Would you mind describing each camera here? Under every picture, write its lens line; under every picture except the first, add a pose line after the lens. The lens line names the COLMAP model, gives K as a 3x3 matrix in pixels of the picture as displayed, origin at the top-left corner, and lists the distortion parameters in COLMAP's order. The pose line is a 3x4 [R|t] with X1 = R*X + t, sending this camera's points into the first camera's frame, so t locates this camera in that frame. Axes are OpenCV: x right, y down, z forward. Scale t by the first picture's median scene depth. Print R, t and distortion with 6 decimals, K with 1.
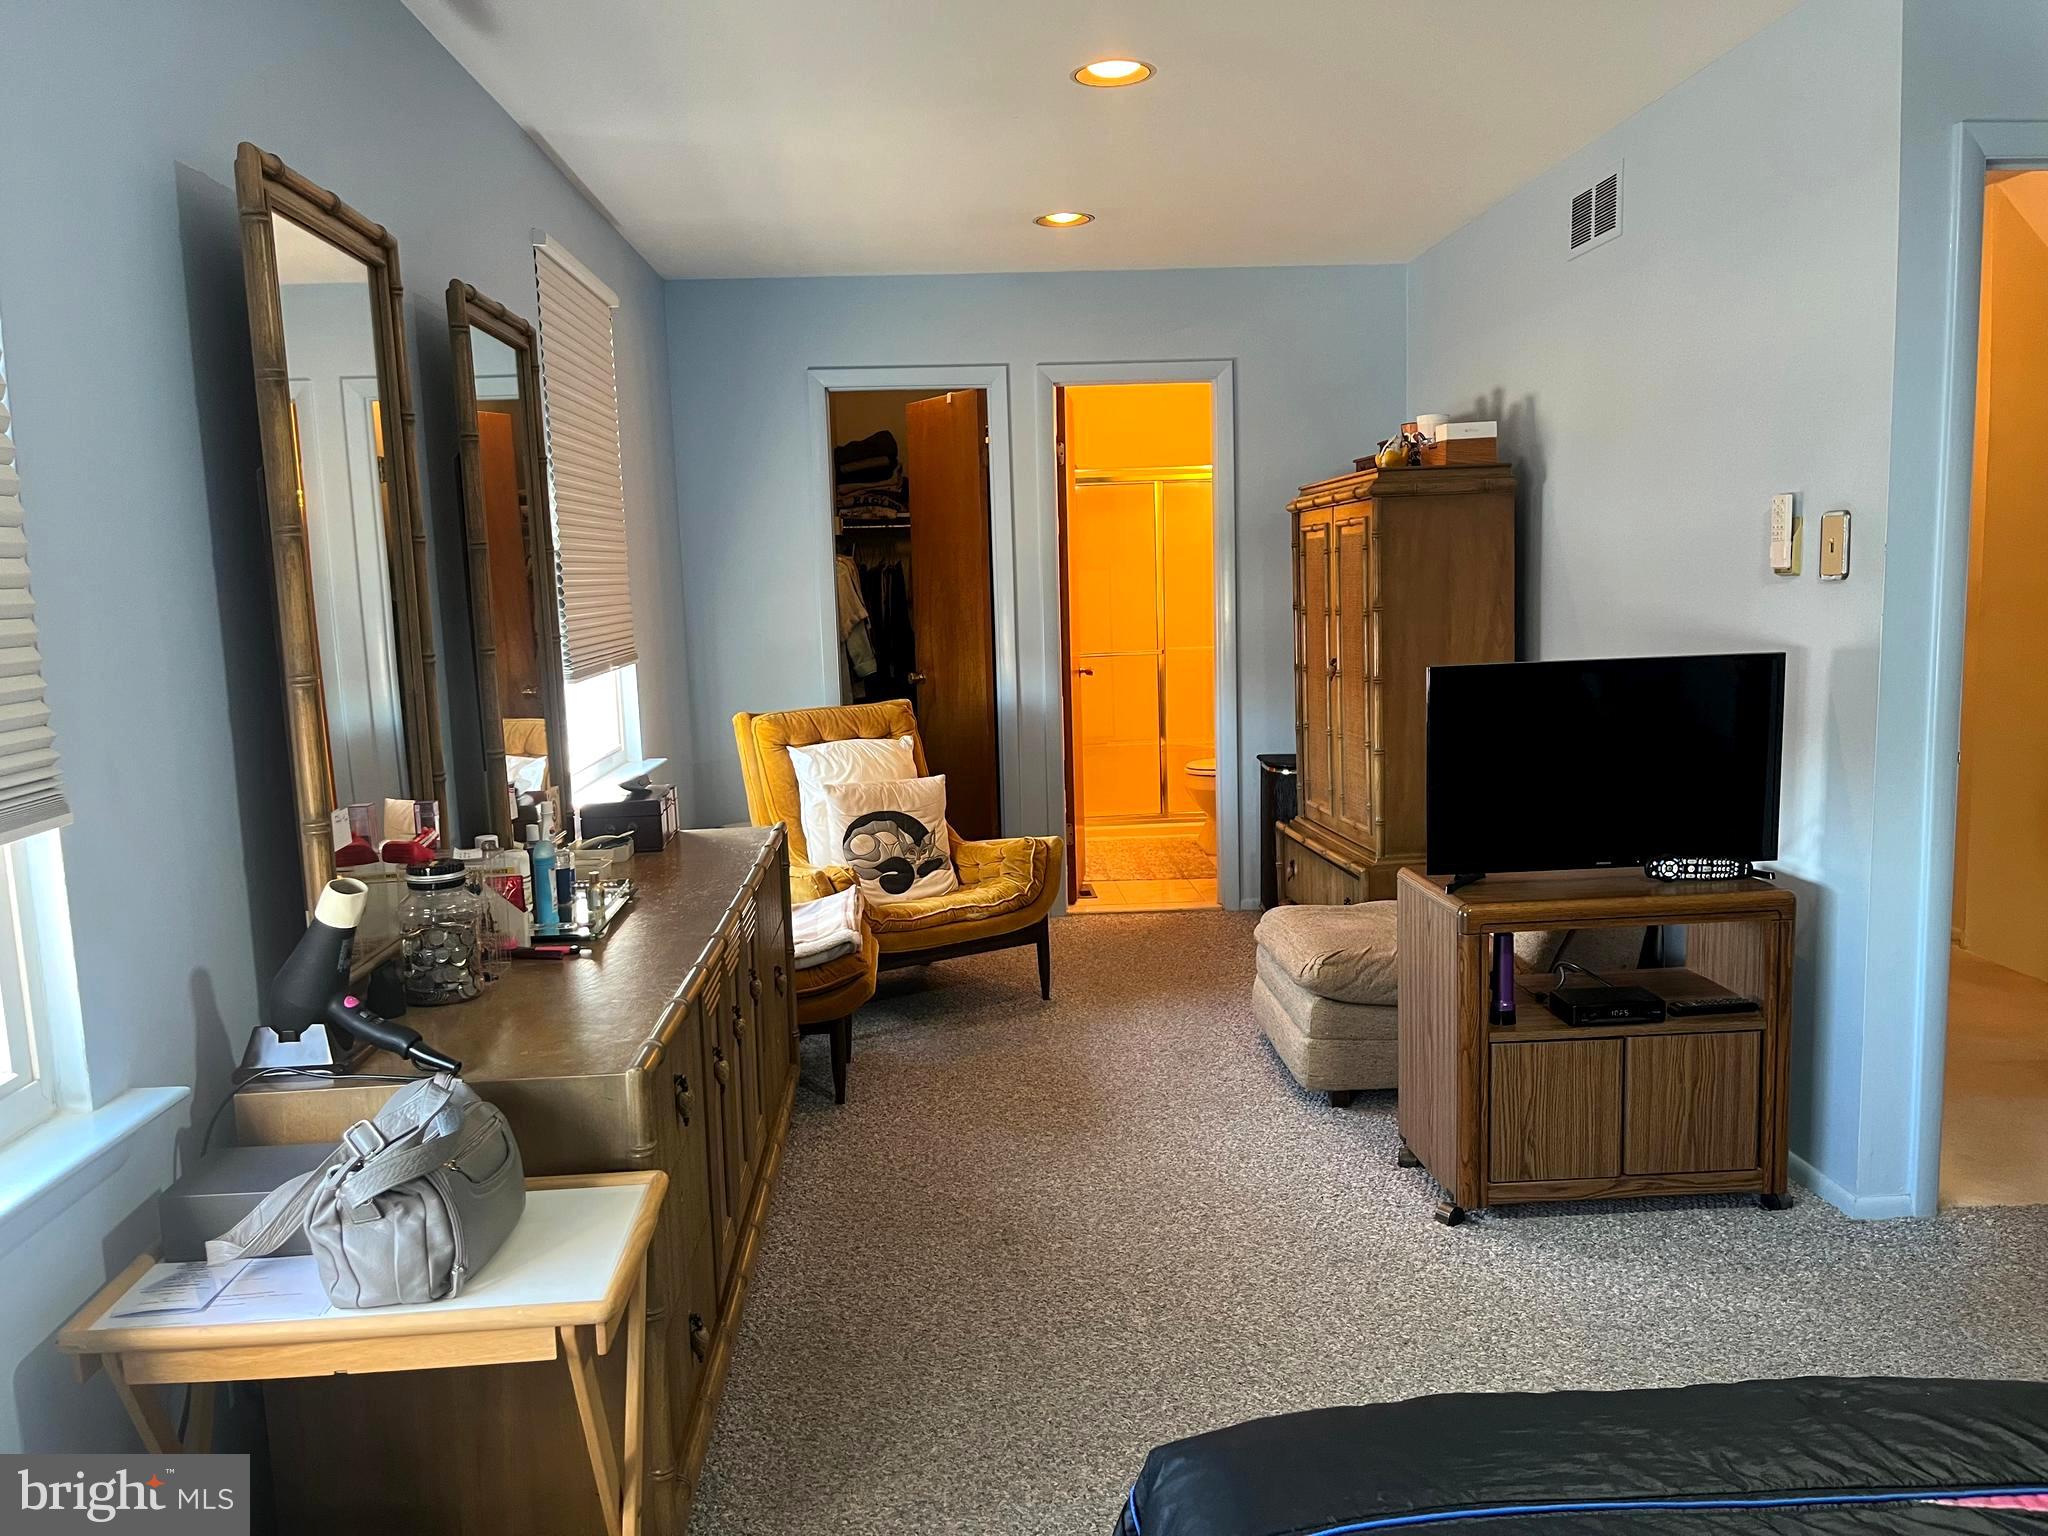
lens RADIAL K [[1546.5, 0, 1022.0], [0, 1546.5, 765.0], [0, 0, 1]] dist [0.077695, -0.104005]
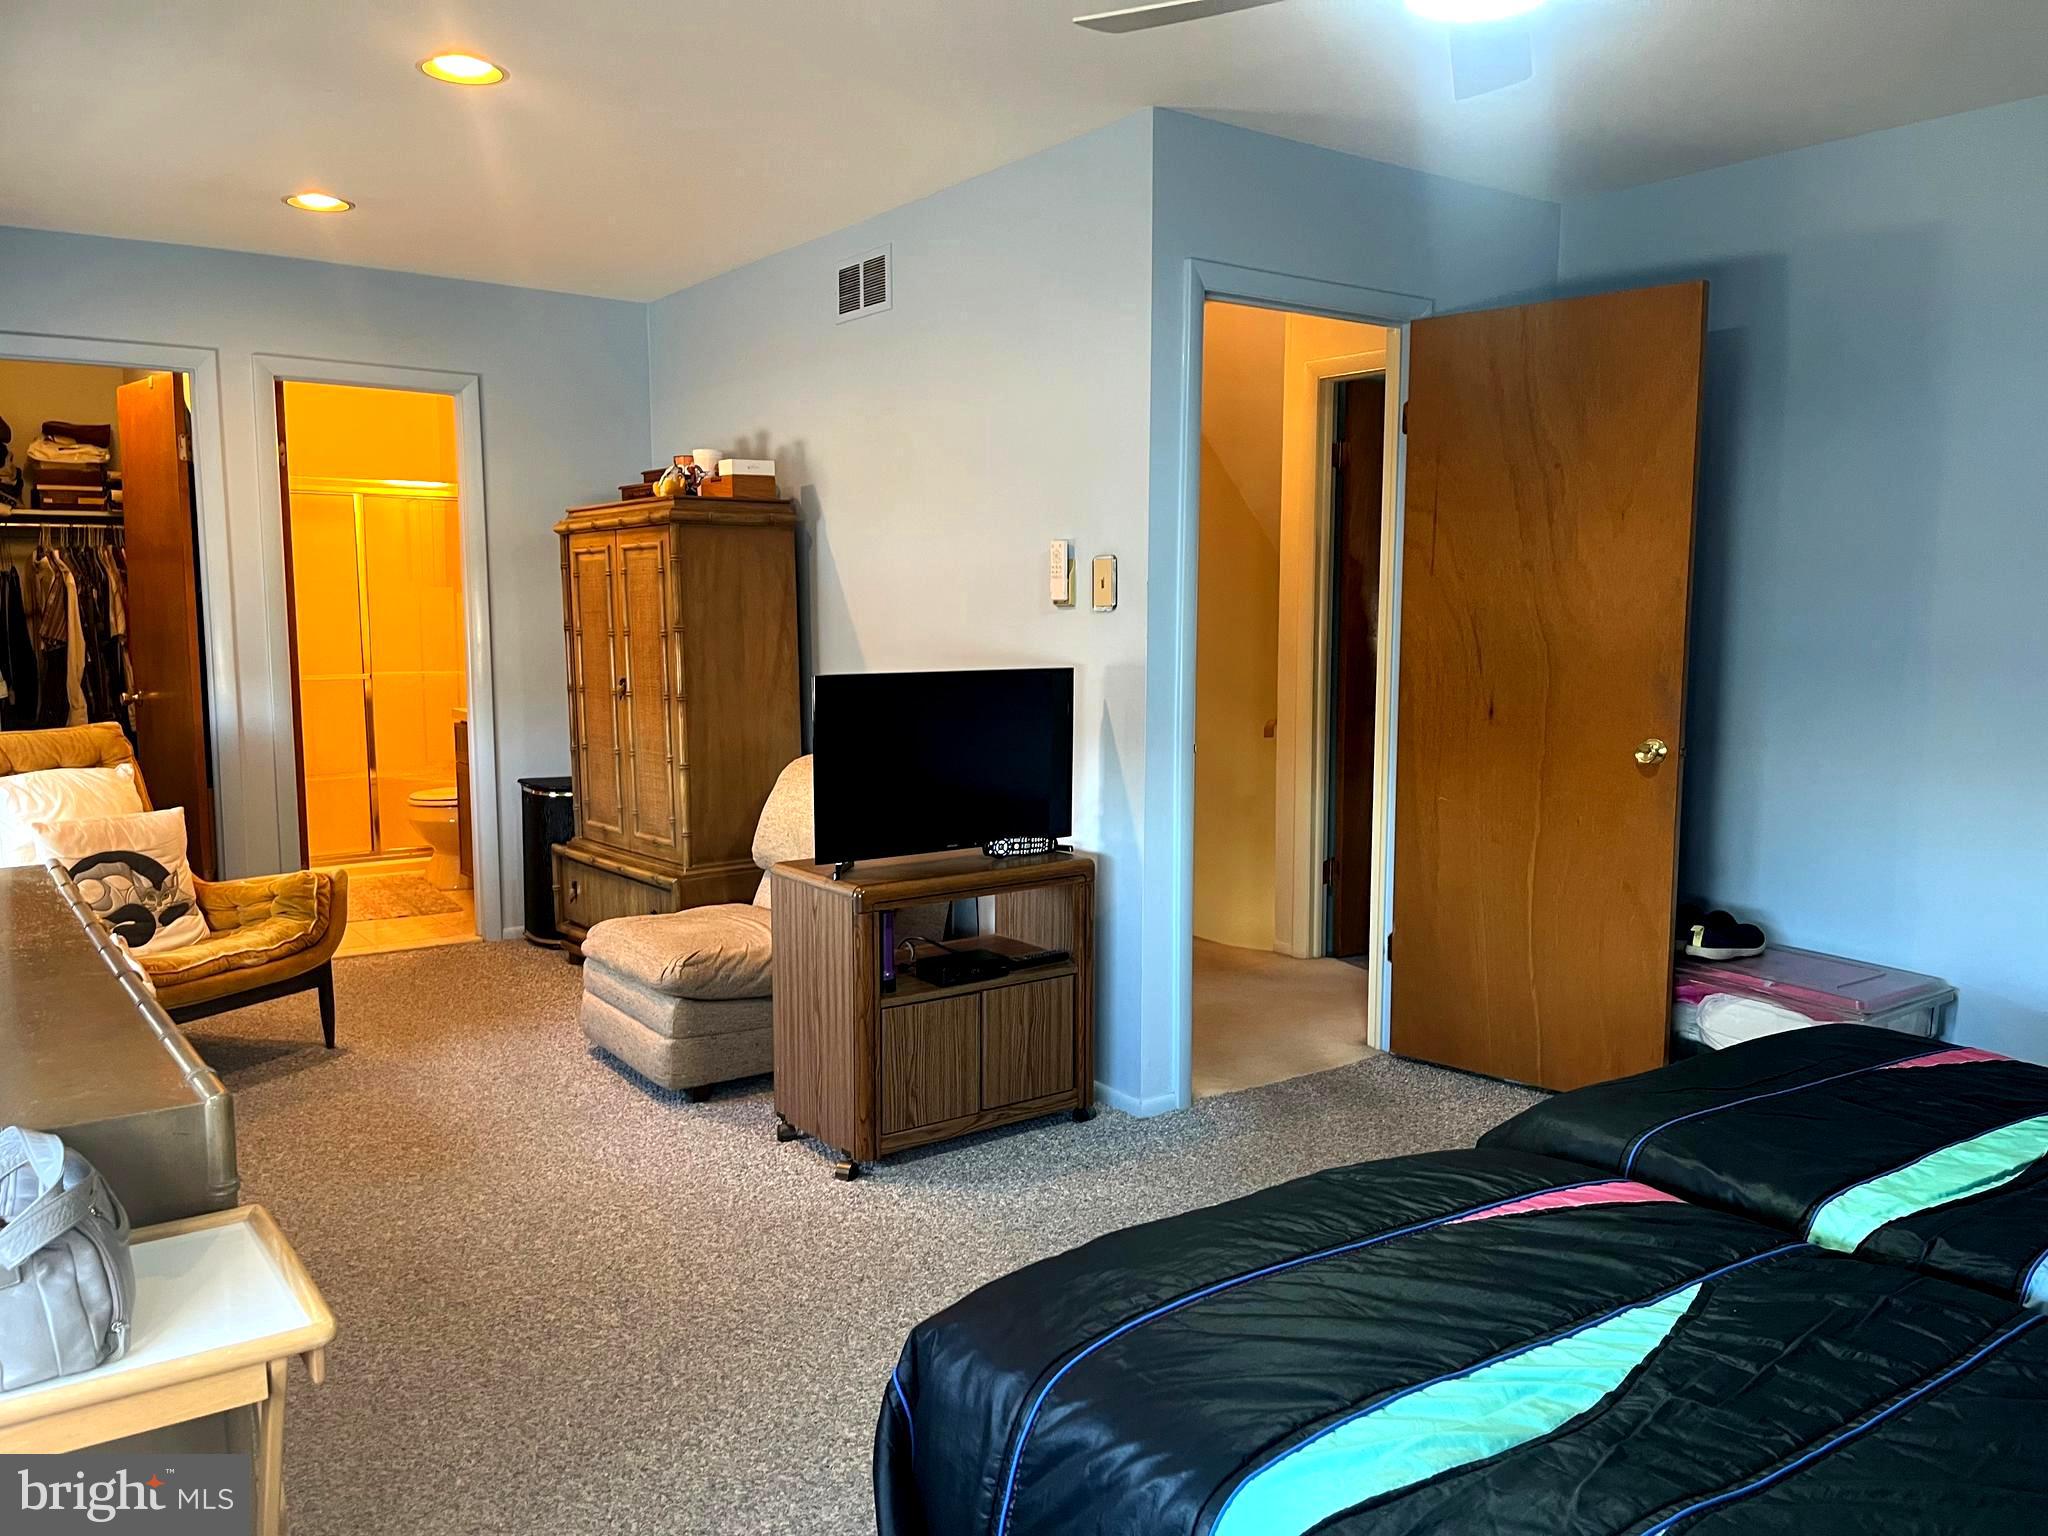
lens RADIAL K [[1546.5, 0, 1027.8], [0, 1546.5, 766.9], [0, 0, 1]] dist [0.077695, -0.104005]
pose [[0.838406, -0.023033, 0.544559, -0.173845], [0.037835, 0.999156, -0.015990, 0.020726], [-0.543731, 0.034010, 0.838570, -0.000346]]
